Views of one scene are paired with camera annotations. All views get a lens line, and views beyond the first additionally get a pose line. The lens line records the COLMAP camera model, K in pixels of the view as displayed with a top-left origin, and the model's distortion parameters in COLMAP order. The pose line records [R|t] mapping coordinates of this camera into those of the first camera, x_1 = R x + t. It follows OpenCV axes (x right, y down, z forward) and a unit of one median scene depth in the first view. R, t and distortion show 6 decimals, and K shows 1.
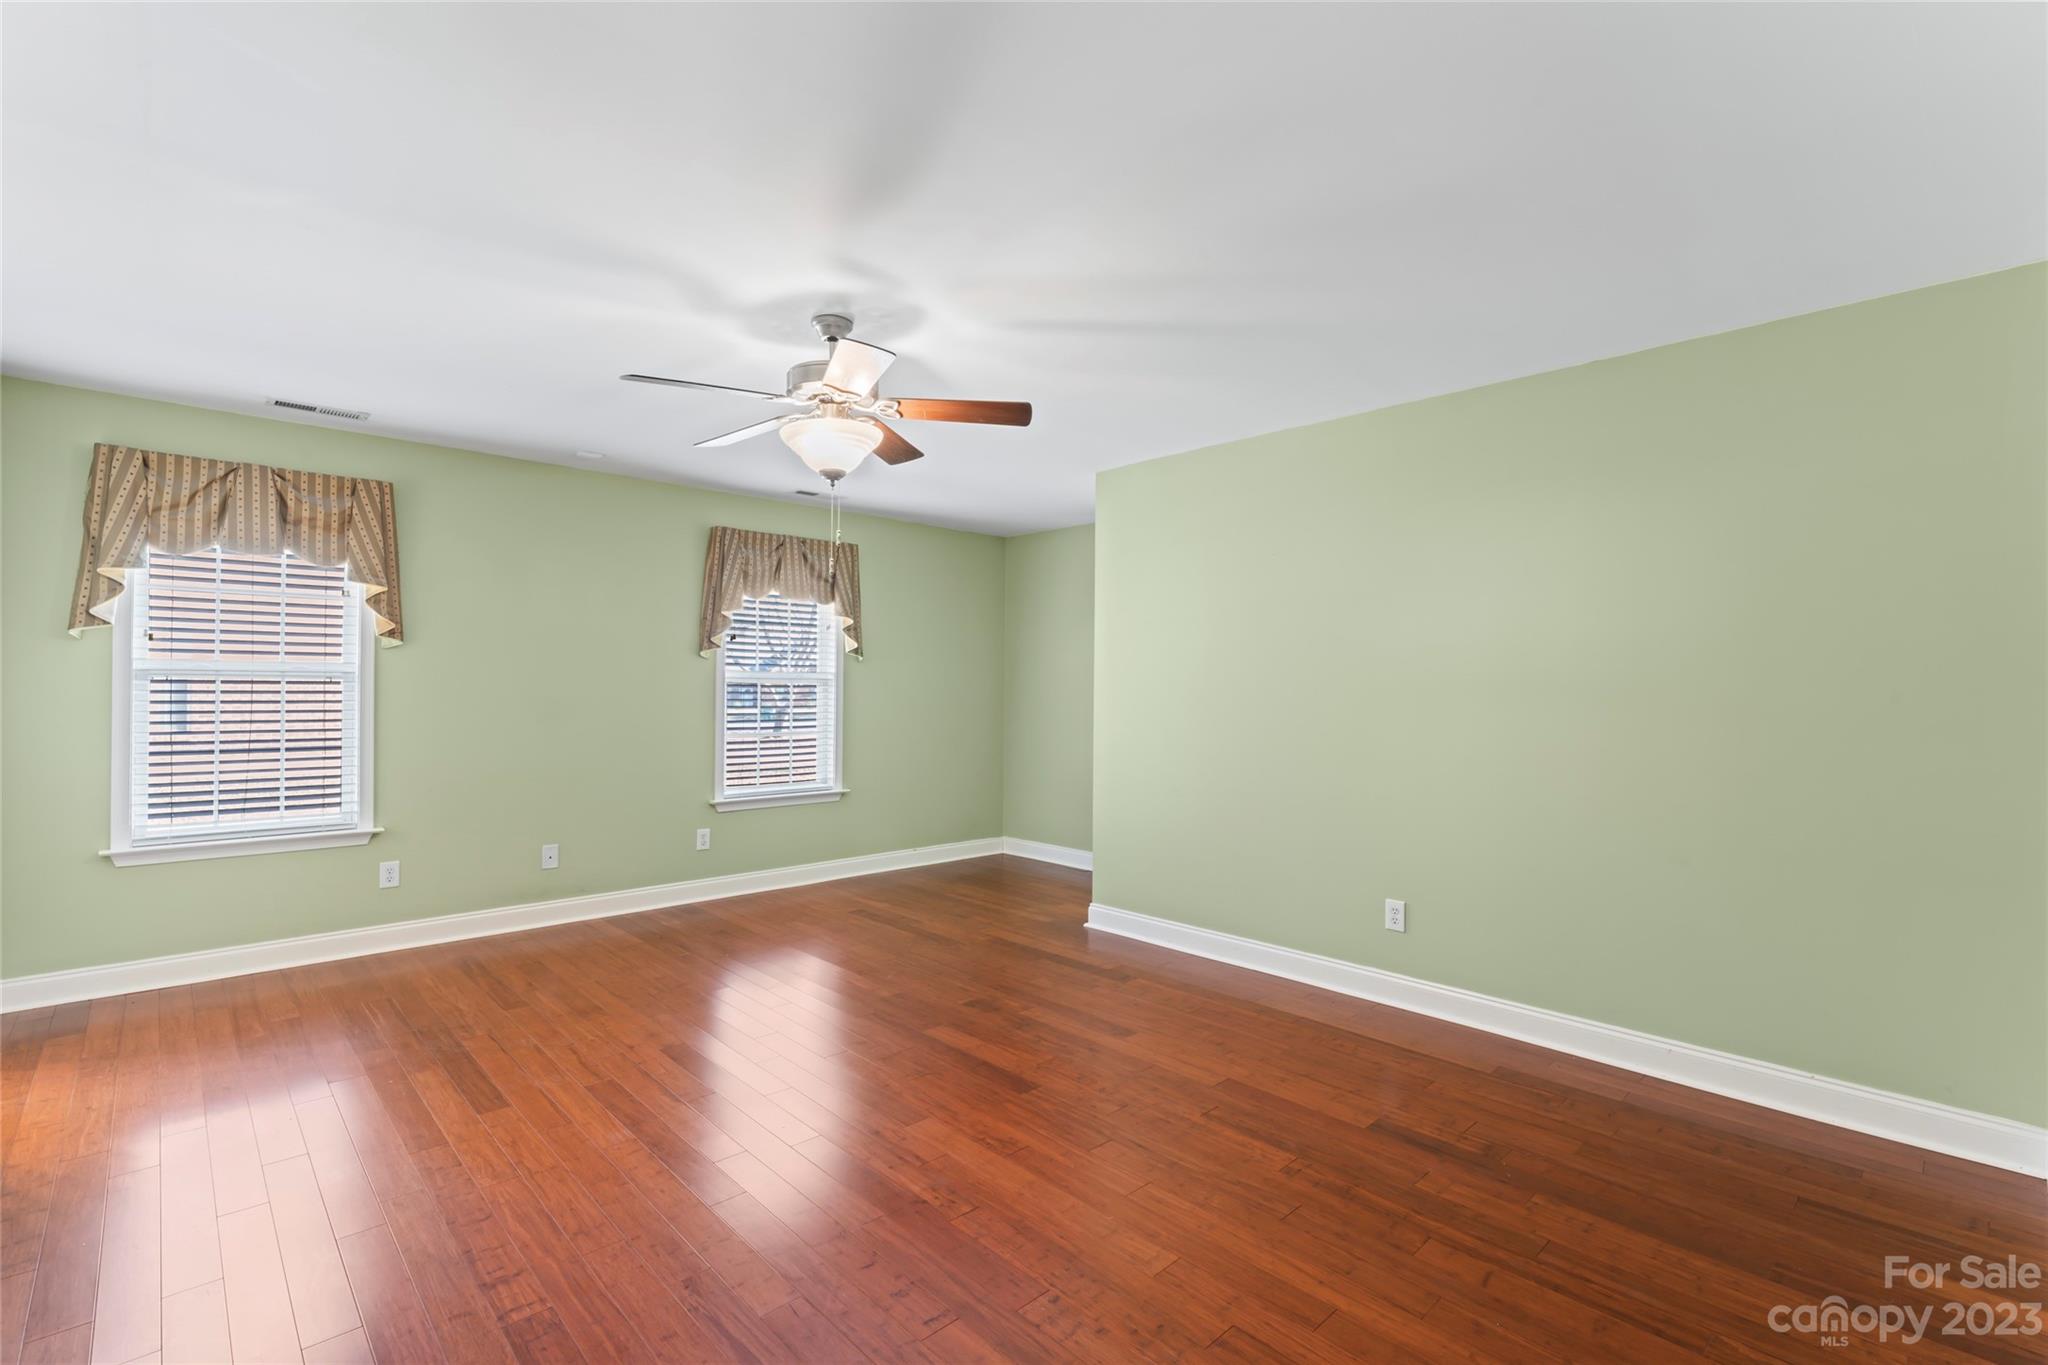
lens RADIAL K [[920.6, 0, 1018.0], [0, 920.6, 683.2], [0, 0, 1]] dist [-0.001763, -0.000418]
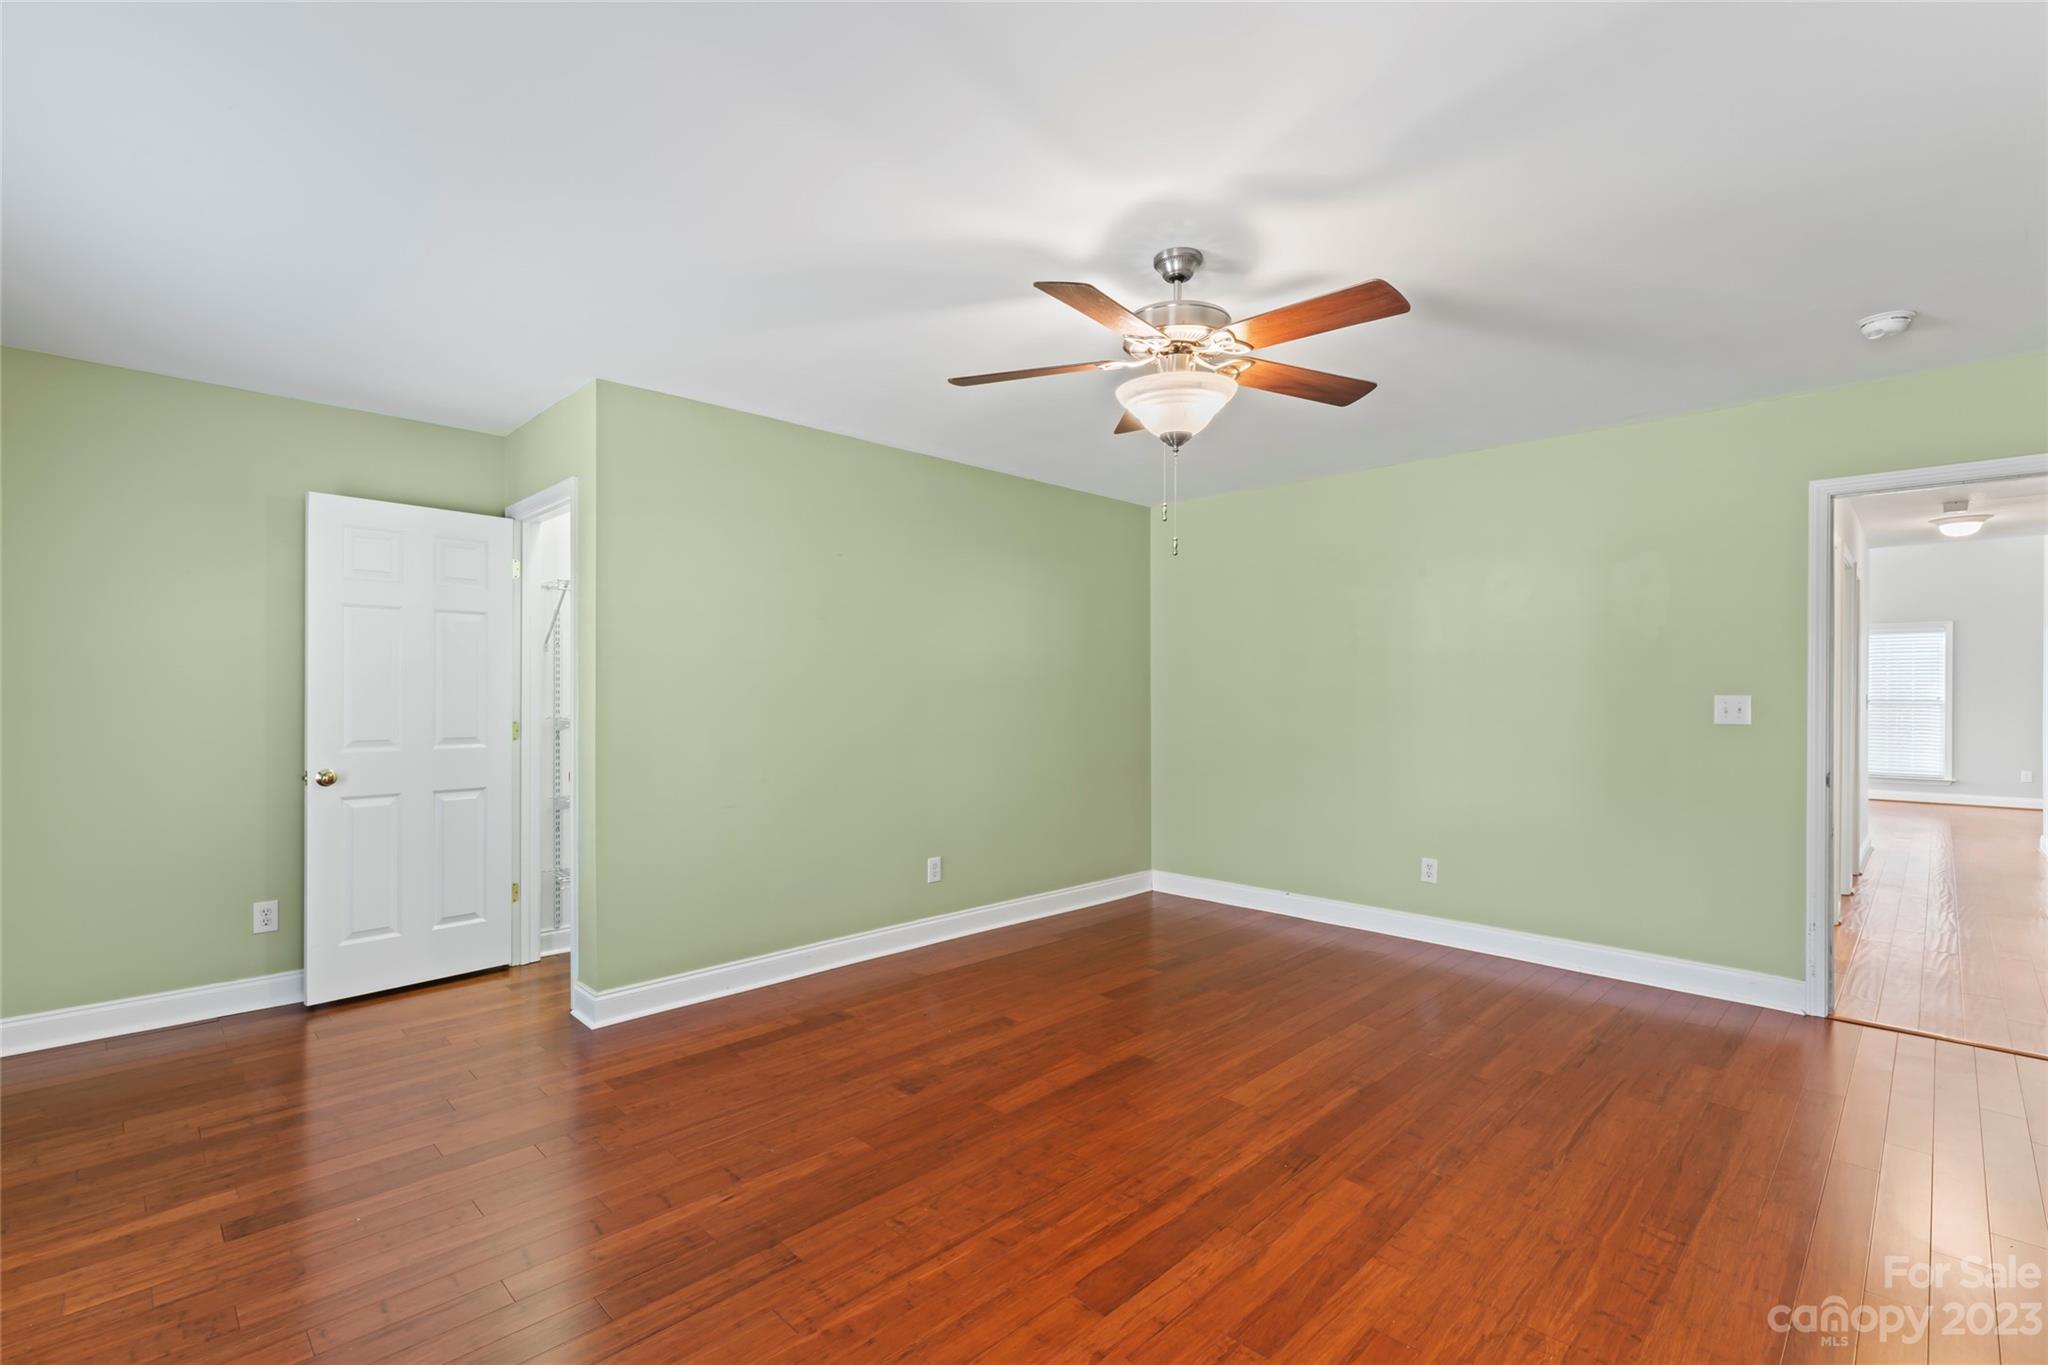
lens RADIAL K [[920.6, 0, 1018.0], [0, 920.6, 683.2], [0, 0, 1]] dist [-0.001763, -0.000418]
pose [[-0.033217, 0.002586, 0.999445, -0.703782], [-0.008091, 0.999963, -0.002856, 0.002369], [-0.999415, -0.008182, -0.033195, 0.784328]]
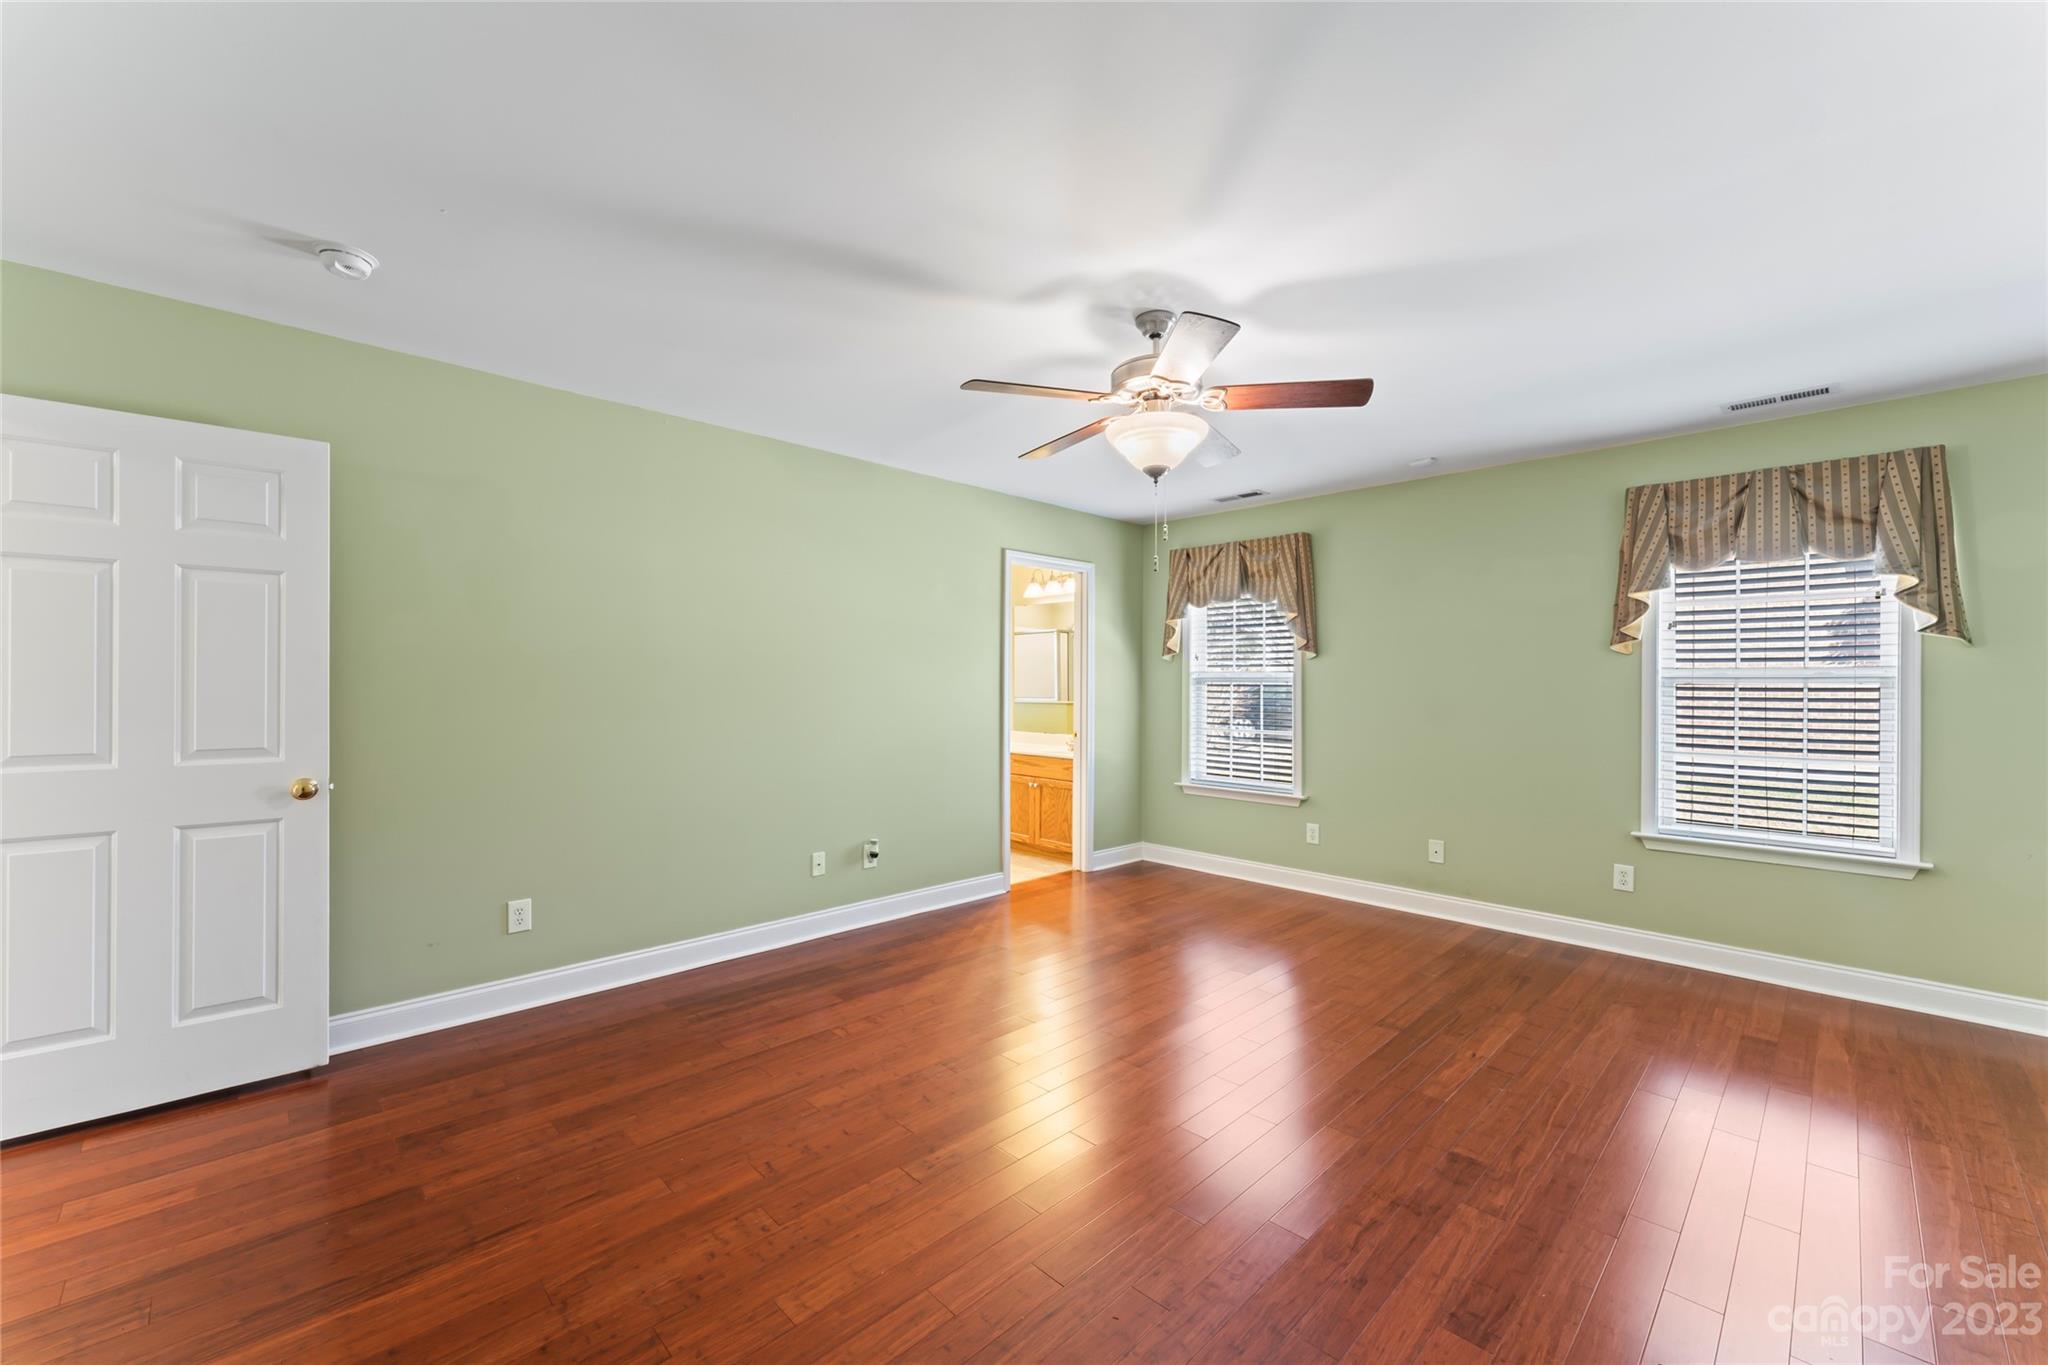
lens RADIAL K [[816.4, 0, 1029.4], [0, 816.4, 715.4], [0, 0, 1]] dist [0.013050, -0.000028]
pose [[0.028531, 0.035517, -0.998962, 0.448844], [0.004085, 0.999356, 0.035648, -0.002613], [0.999585, -0.005098, 0.028367, 0.557587]]
